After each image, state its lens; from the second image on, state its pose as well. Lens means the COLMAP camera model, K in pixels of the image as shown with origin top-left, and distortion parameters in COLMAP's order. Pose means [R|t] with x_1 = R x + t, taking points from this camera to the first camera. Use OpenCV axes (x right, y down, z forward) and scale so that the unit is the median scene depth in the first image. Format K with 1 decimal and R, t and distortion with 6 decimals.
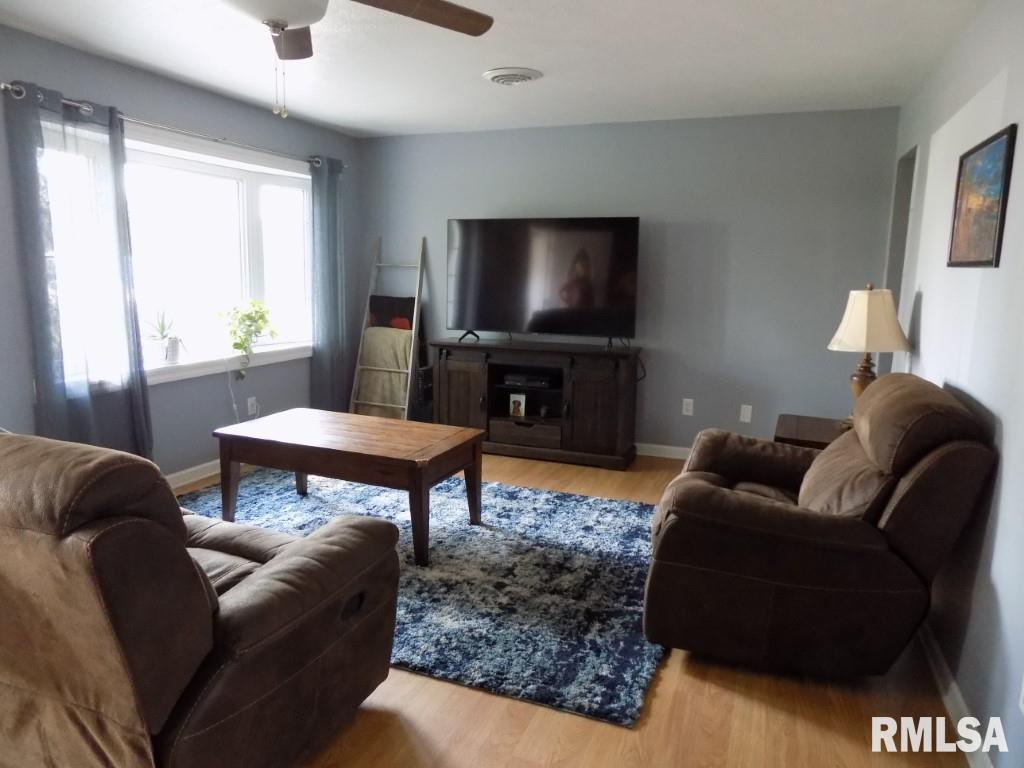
lens RADIAL K [[682.1, 0, 508.6], [0, 682.1, 383.3], [0, 0, 1]] dist [-0.059523, 0.038310]
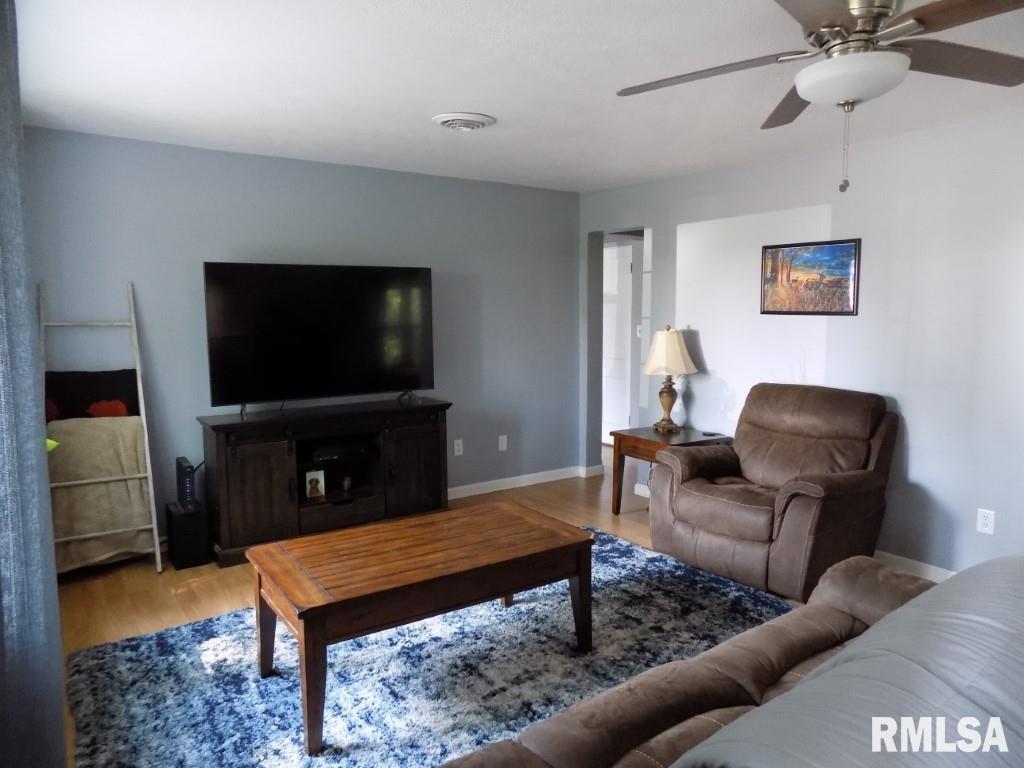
lens RADIAL K [[682.1, 0, 511.8], [0, 682.1, 379.4], [0, 0, 1]] dist [-0.059523, 0.038310]
pose [[0.541222, -0.101012, 0.834791, -0.744622], [0.152953, 0.988023, 0.020390, -0.103898], [-0.826852, 0.116648, 0.550190, 0.447697]]
